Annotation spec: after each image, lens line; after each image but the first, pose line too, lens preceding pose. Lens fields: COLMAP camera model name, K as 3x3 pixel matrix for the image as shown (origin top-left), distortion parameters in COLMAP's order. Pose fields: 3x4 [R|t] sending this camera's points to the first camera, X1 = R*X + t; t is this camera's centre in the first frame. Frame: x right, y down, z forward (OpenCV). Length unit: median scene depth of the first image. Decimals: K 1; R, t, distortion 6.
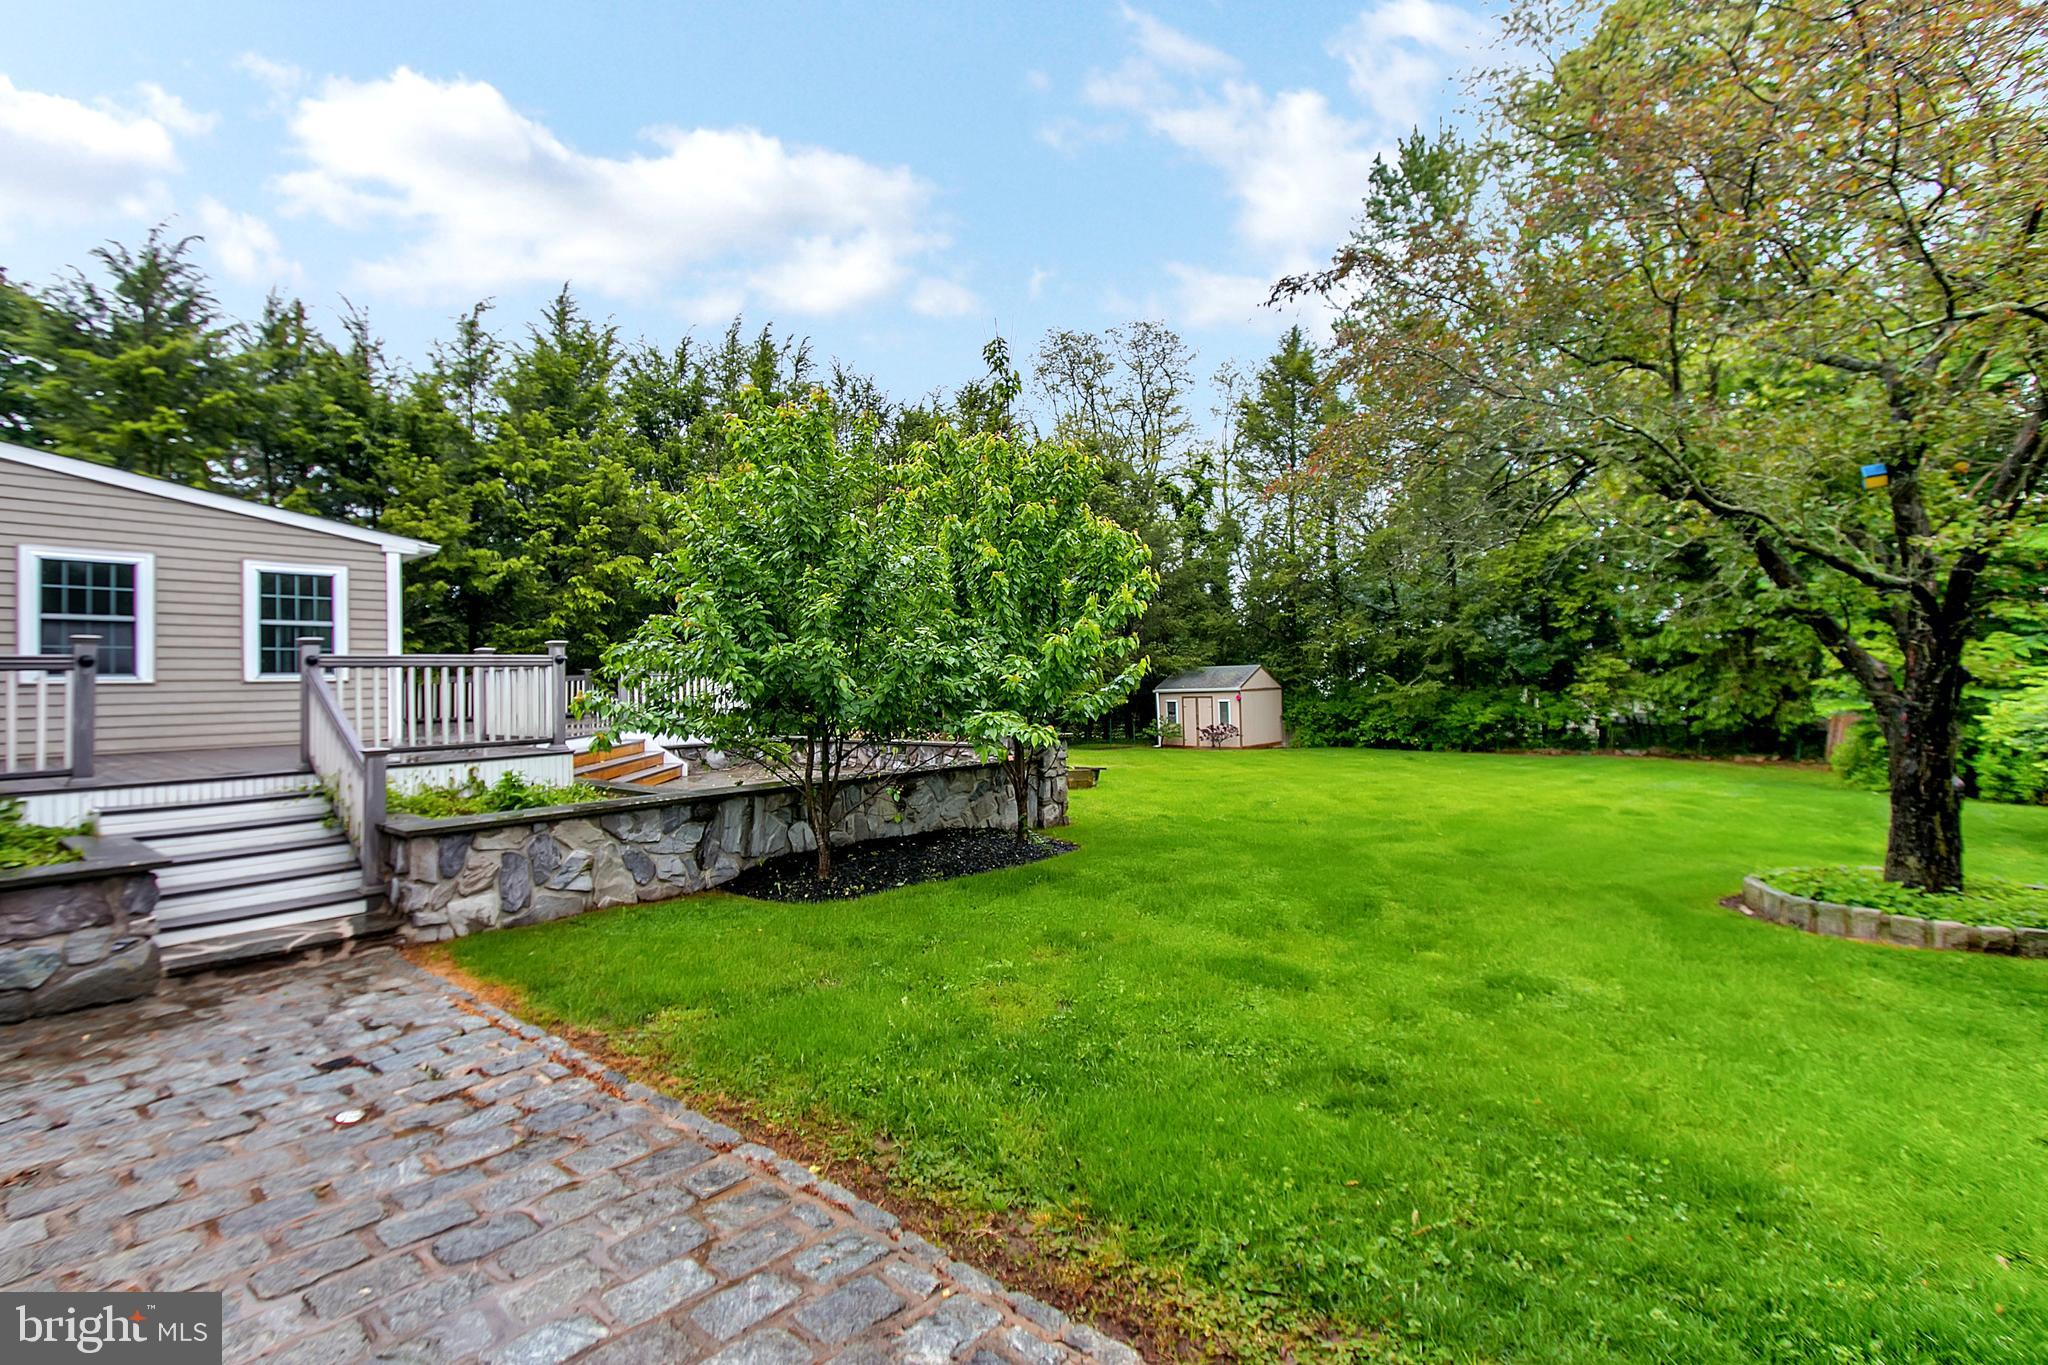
lens RADIAL K [[959.0, 0, 1014.3], [0, 959.0, 683.2], [0, 0, 1]] dist [-0.002838, 0.000191]
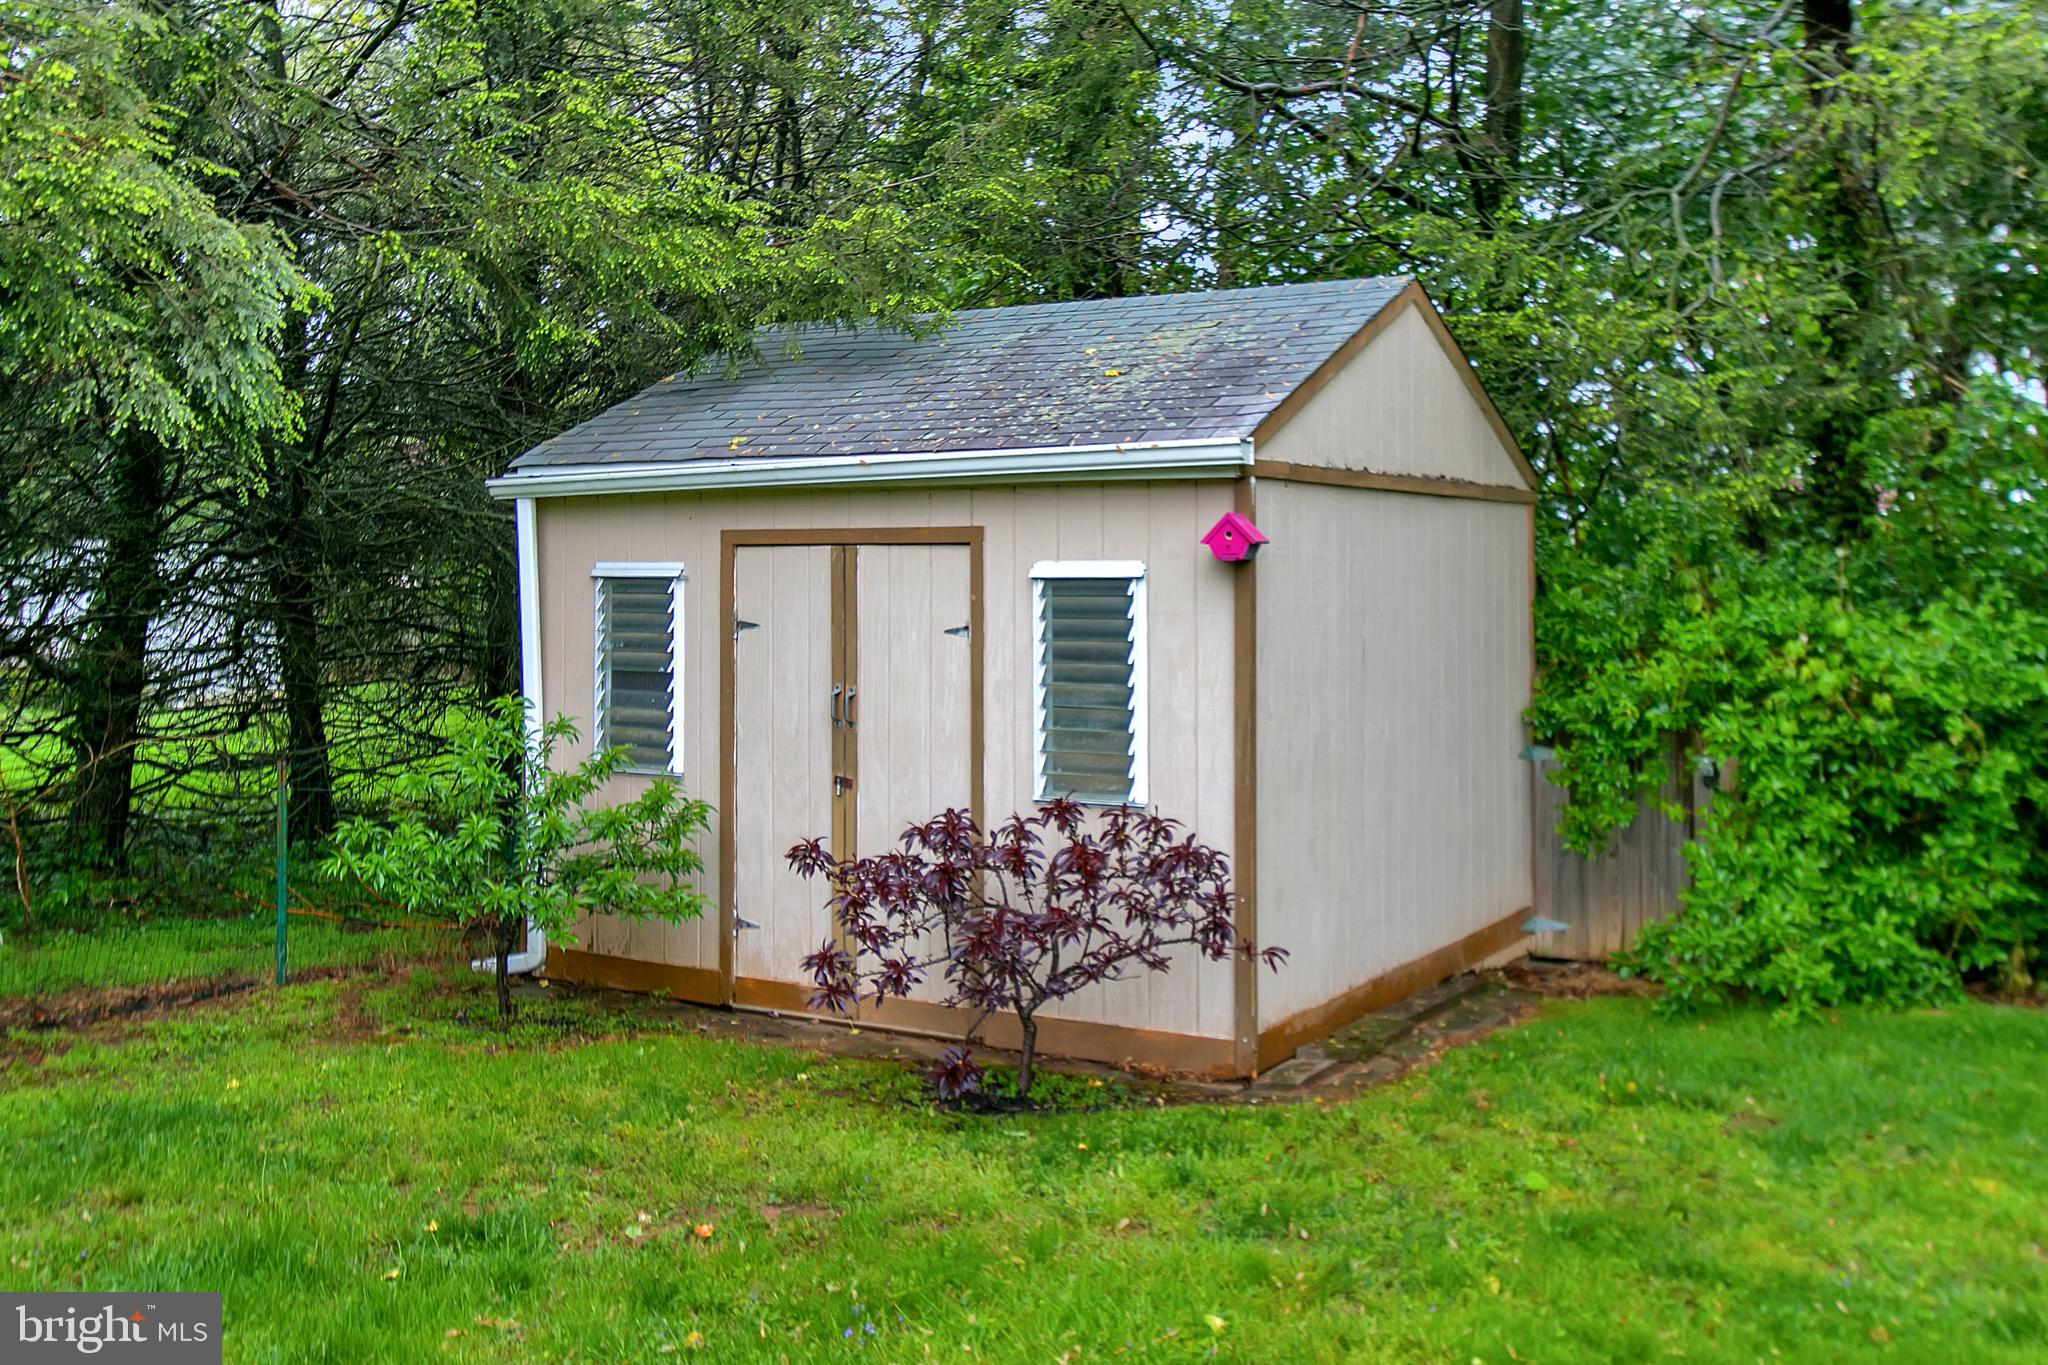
lens RADIAL K [[1777.4, 0, 1023.6], [0, 1777.4, 713.2], [0, 0, 1]] dist [-0.034406, 0.000966]
pose [[0.989698, 0.014384, 0.142447, 0.184712], [-0.024027, 0.997516, 0.066210, 0.020778], [-0.141140, -0.068951, 0.987586, 0.812894]]
